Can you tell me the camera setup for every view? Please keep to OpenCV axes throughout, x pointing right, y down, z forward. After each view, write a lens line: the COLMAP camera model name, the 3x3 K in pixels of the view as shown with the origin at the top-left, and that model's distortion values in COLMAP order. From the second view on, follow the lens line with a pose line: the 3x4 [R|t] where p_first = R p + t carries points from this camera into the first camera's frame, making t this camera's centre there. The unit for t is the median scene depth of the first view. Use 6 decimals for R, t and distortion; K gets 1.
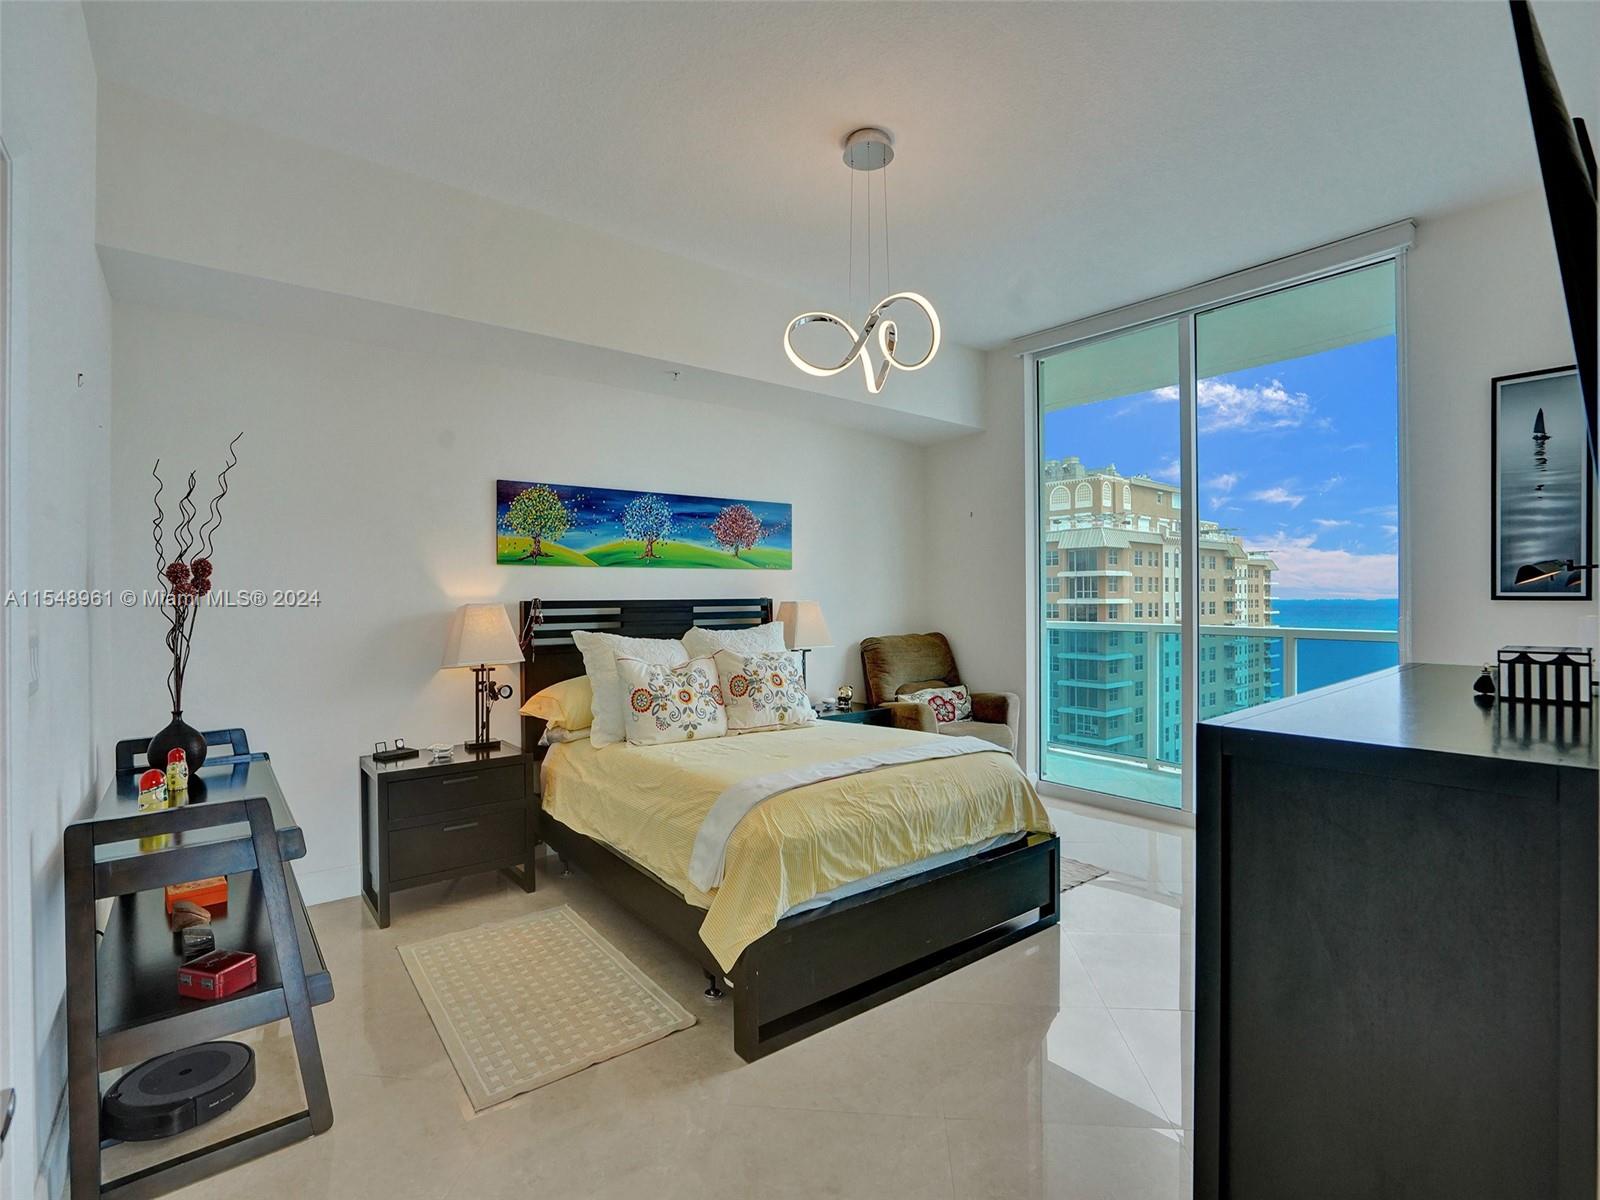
lens RADIAL K [[744.3, 0, 795.7], [0, 744.3, 593.6], [0, 0, 1]] dist [-0.016943, 0.003306]
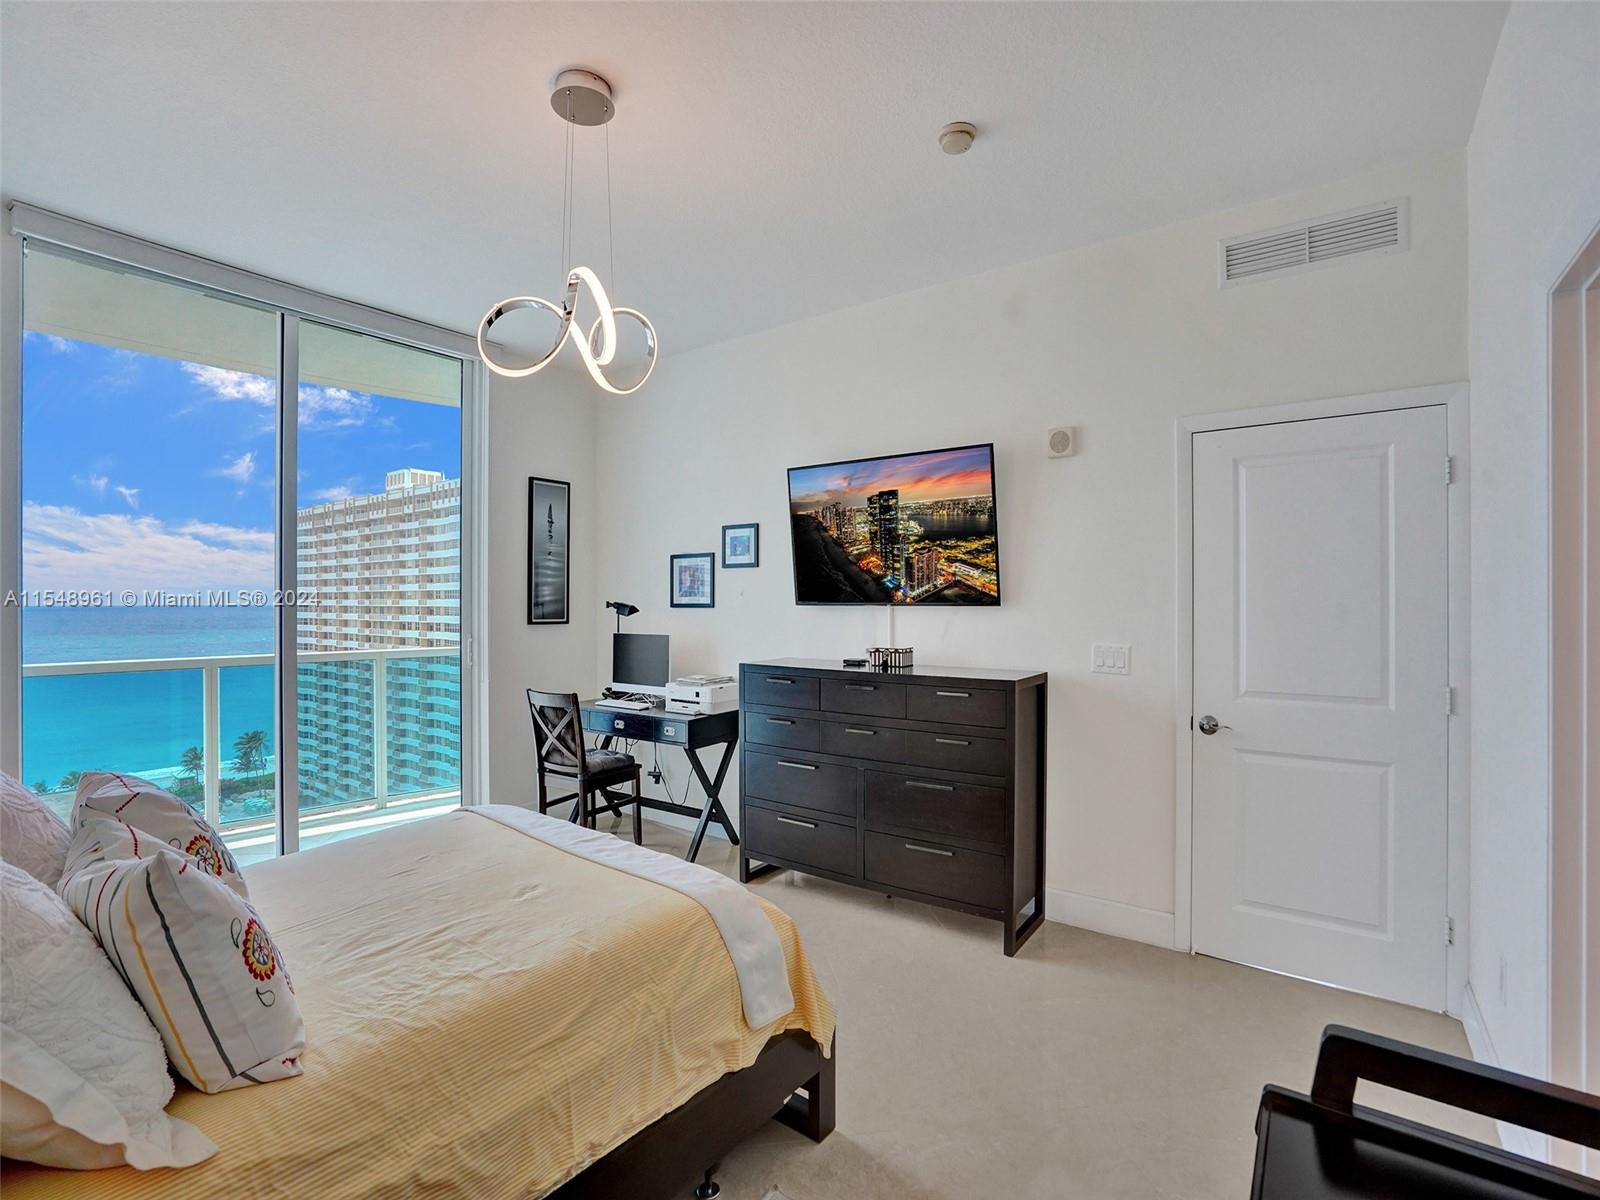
lens RADIAL K [[744.3, 0, 797.0], [0, 744.3, 601.3], [0, 0, 1]] dist [-0.016943, 0.003306]
pose [[-0.253890, 0.007512, 0.967204, -0.673208], [0.011028, 0.999927, -0.004871, -0.026418], [-0.967170, 0.009430, -0.253955, 0.881748]]
